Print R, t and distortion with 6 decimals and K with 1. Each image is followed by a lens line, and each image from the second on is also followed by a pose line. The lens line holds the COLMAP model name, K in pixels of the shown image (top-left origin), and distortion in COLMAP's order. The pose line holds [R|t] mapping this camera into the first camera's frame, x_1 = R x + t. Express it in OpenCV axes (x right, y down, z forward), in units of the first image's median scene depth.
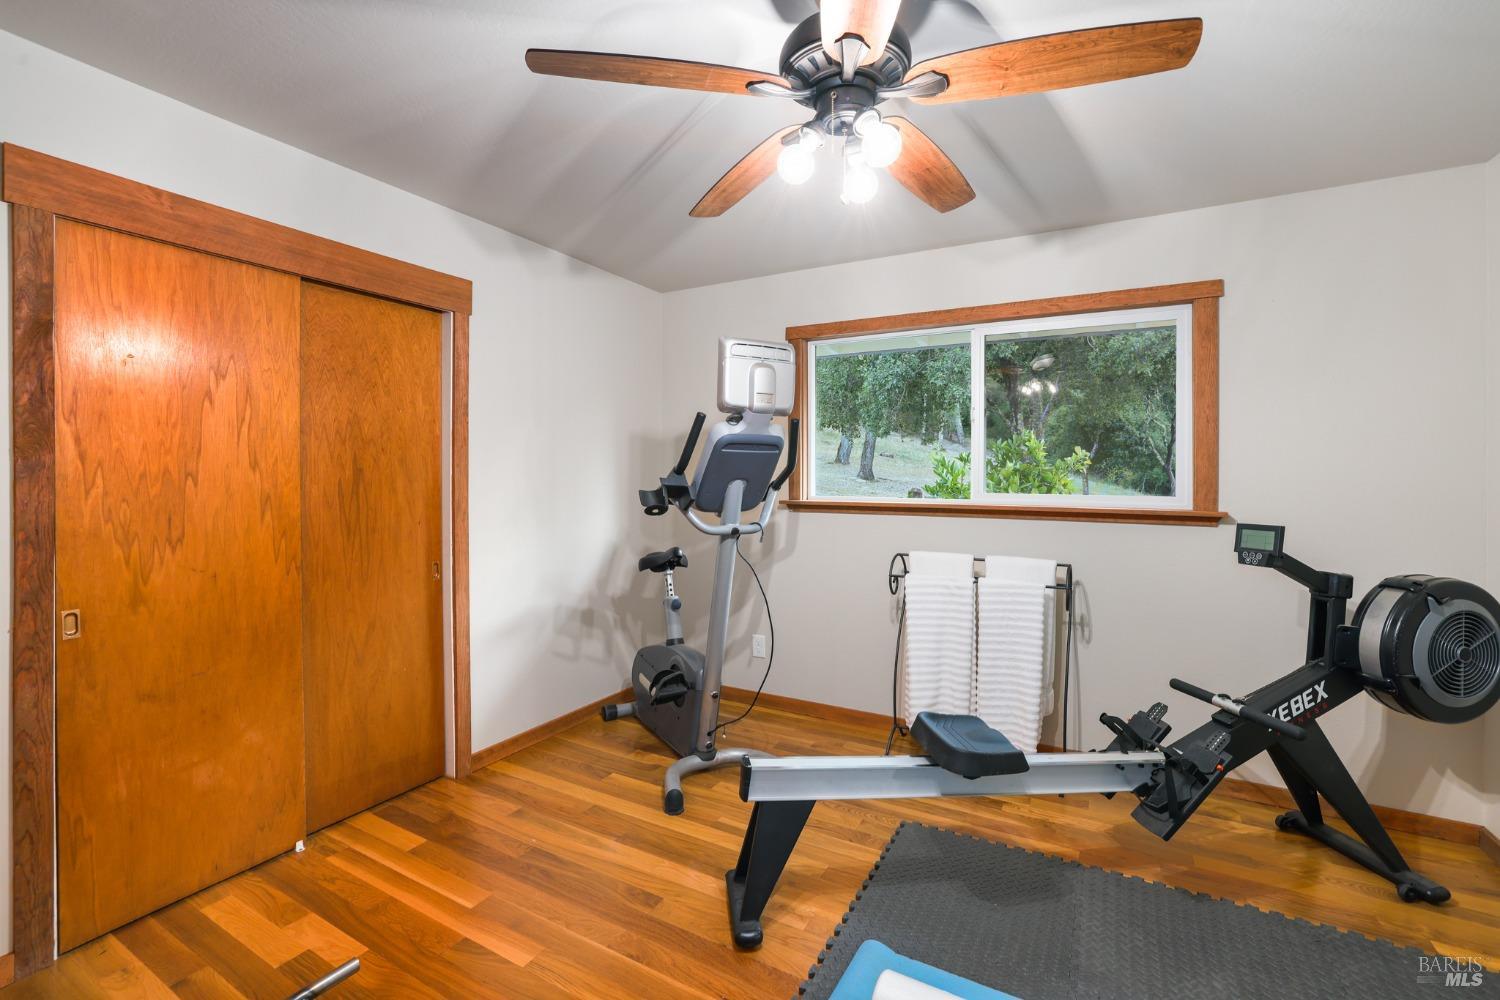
lens RADIAL K [[647.6, 0, 746.7], [0, 647.6, 485.3], [0, 0, 1]] dist [-0.025015, 0.003151]
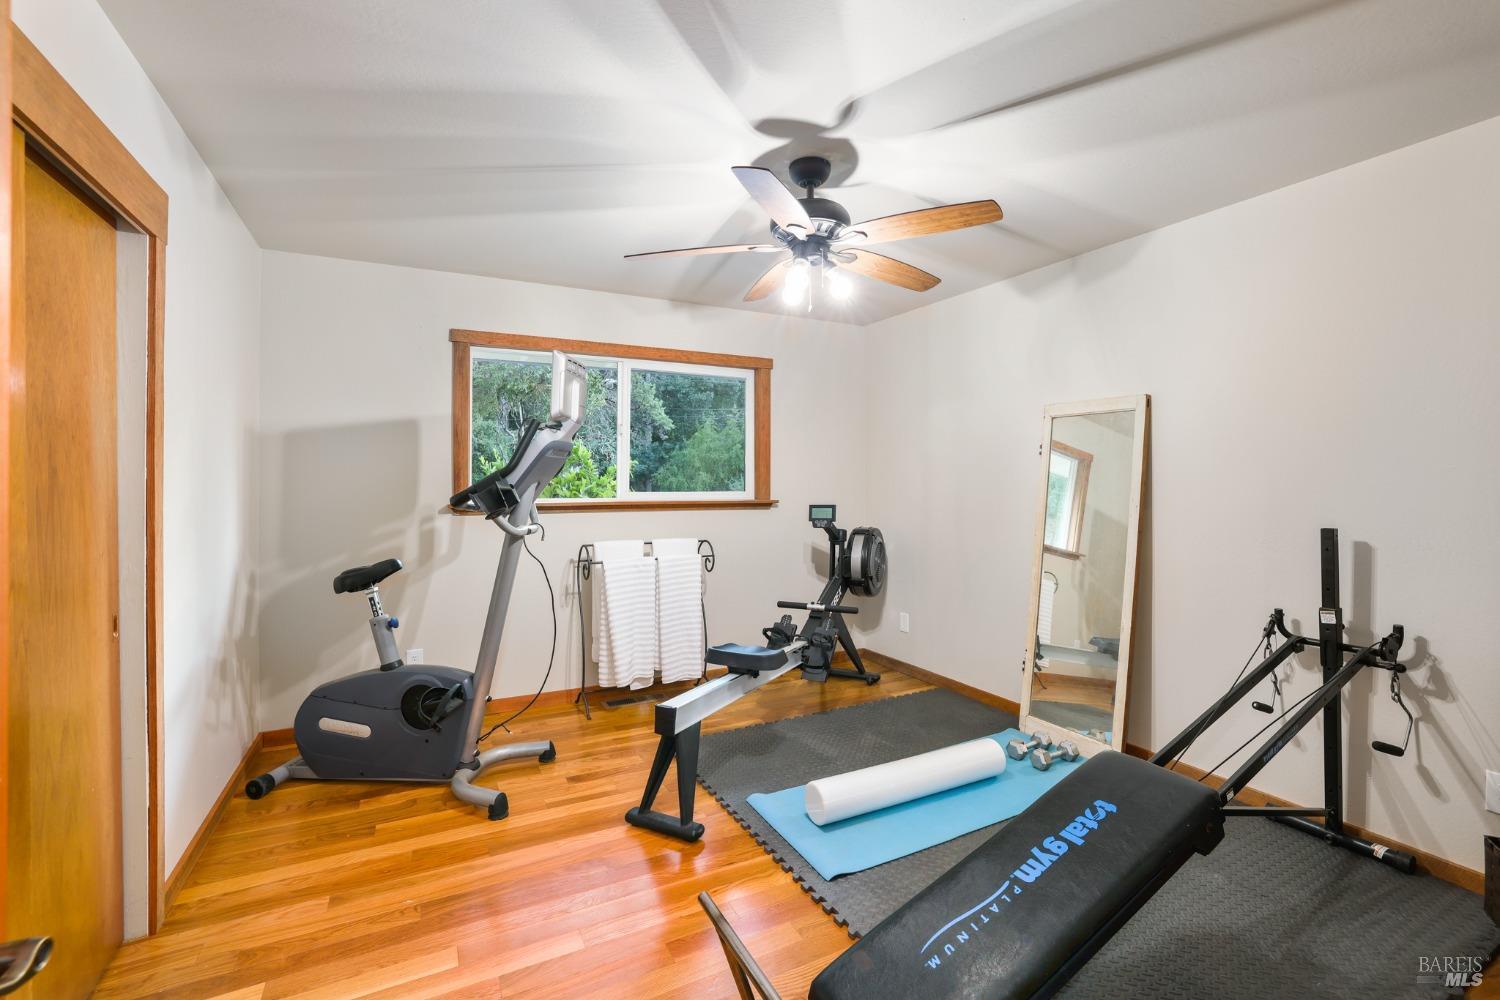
lens RADIAL K [[647.6, 0, 745.9], [0, 647.6, 495.0], [0, 0, 1]] dist [-0.025015, 0.003151]
pose [[0.555389, -0.023480, 0.831259, -0.701308], [0.012180, 0.999724, 0.020101, -0.005556], [-0.831502, -0.001039, 0.555521, 0.129579]]
